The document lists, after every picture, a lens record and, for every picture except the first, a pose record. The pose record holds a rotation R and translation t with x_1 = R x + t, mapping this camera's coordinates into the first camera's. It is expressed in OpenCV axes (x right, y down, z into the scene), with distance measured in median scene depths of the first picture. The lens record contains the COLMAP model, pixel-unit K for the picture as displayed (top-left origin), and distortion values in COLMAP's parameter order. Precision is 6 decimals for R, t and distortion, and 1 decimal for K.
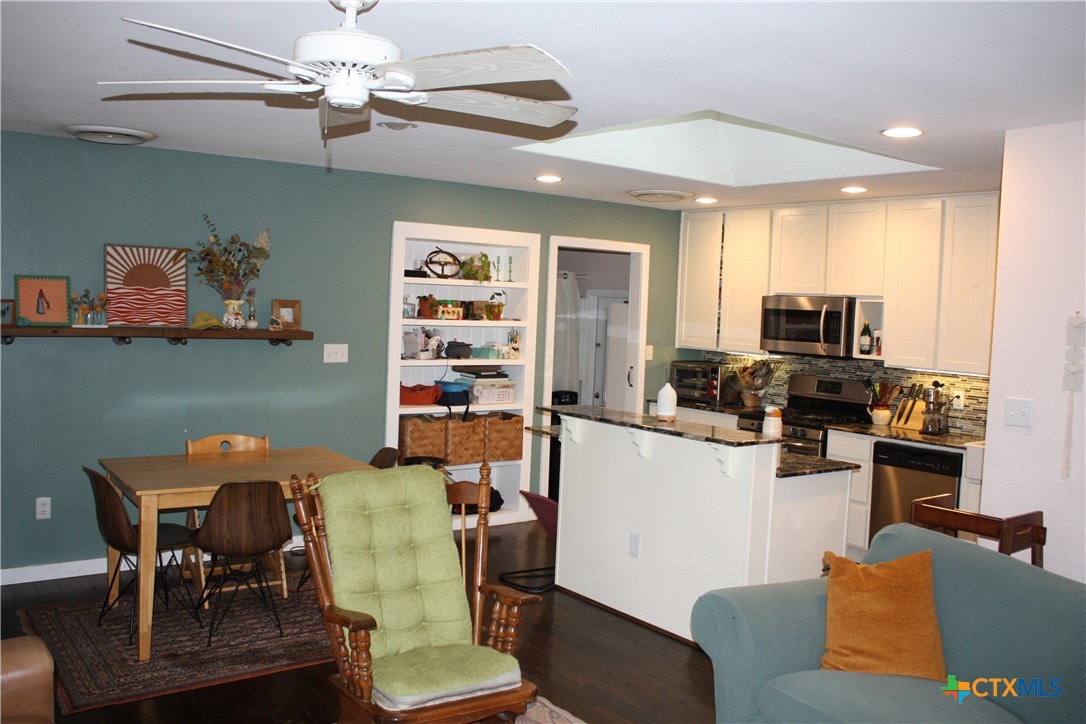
lens RADIAL K [[943.4, 0, 535.5], [0, 943.4, 361.4], [0, 0, 1]] dist [-0.158570, 0.143474]
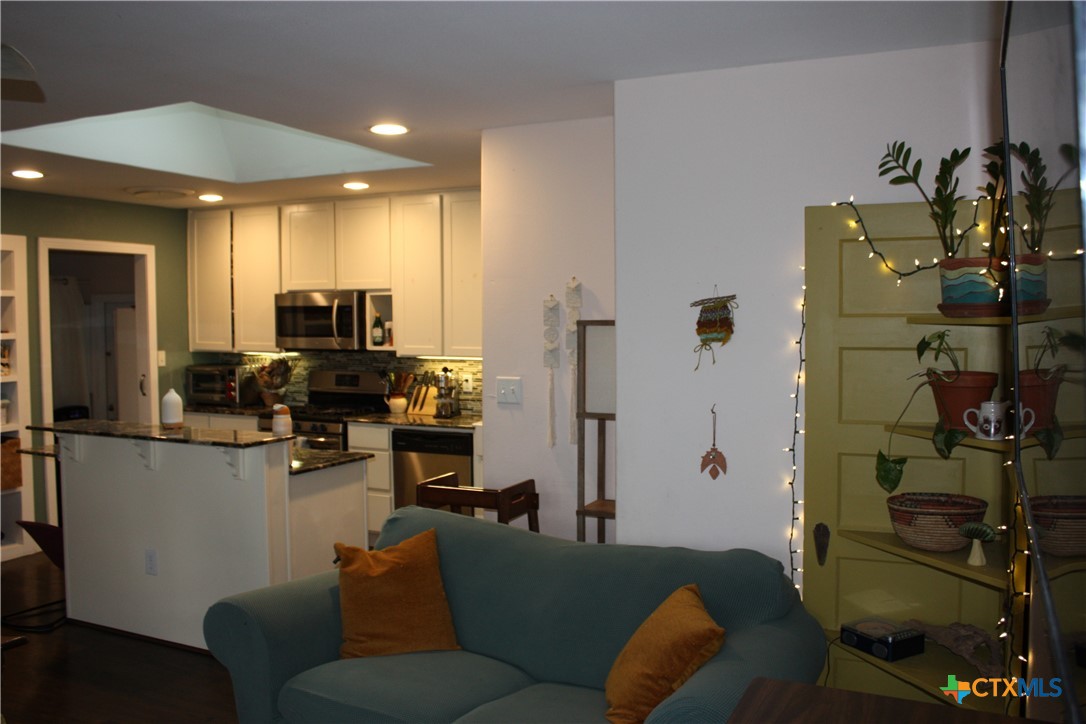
lens RADIAL K [[943.4, 0, 539.3], [0, 943.4, 364.0], [0, 0, 1]] dist [-0.158570, 0.143474]
pose [[0.880826, -0.068776, 0.468418, 0.024464], [0.066515, 0.997556, 0.021392, 0.001939], [-0.468744, 0.012314, 0.883248, -0.001853]]
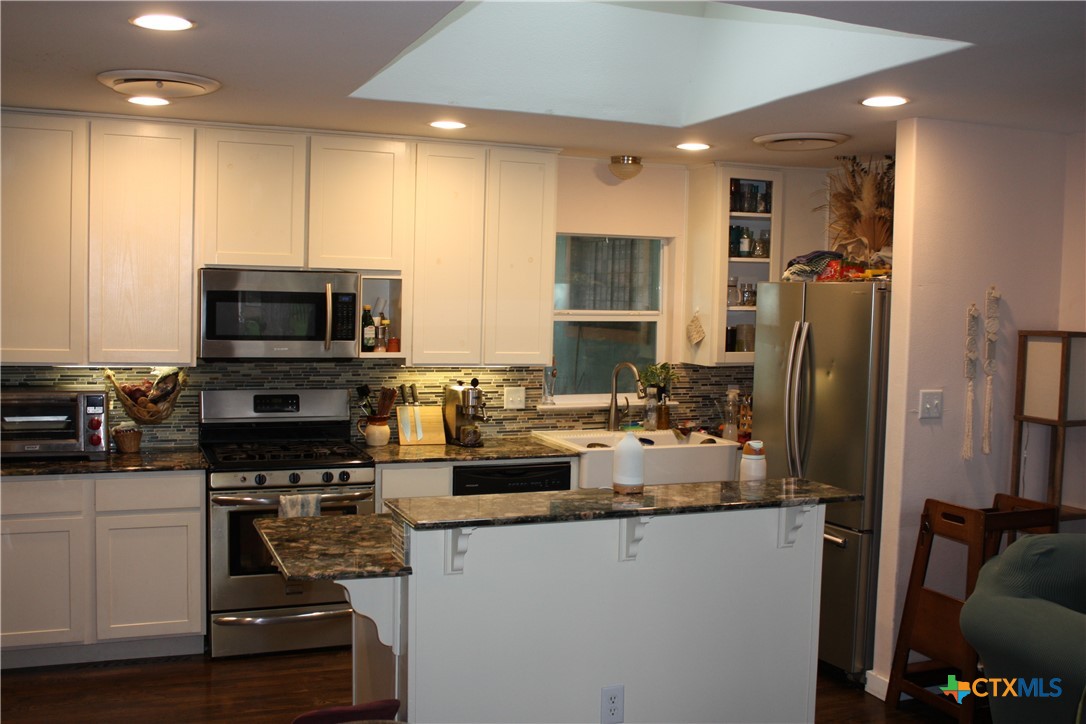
lens RADIAL K [[1087.3, 0, 549.2], [0, 1087.3, 357.5], [0, 0, 1]] dist [-0.102099, 0.000000]
pose [[0.241123, -0.088769, 0.966426, -0.423432], [0.044264, 0.995778, 0.080421, -0.064914], [-0.969485, 0.023386, 0.244034, 0.666649]]
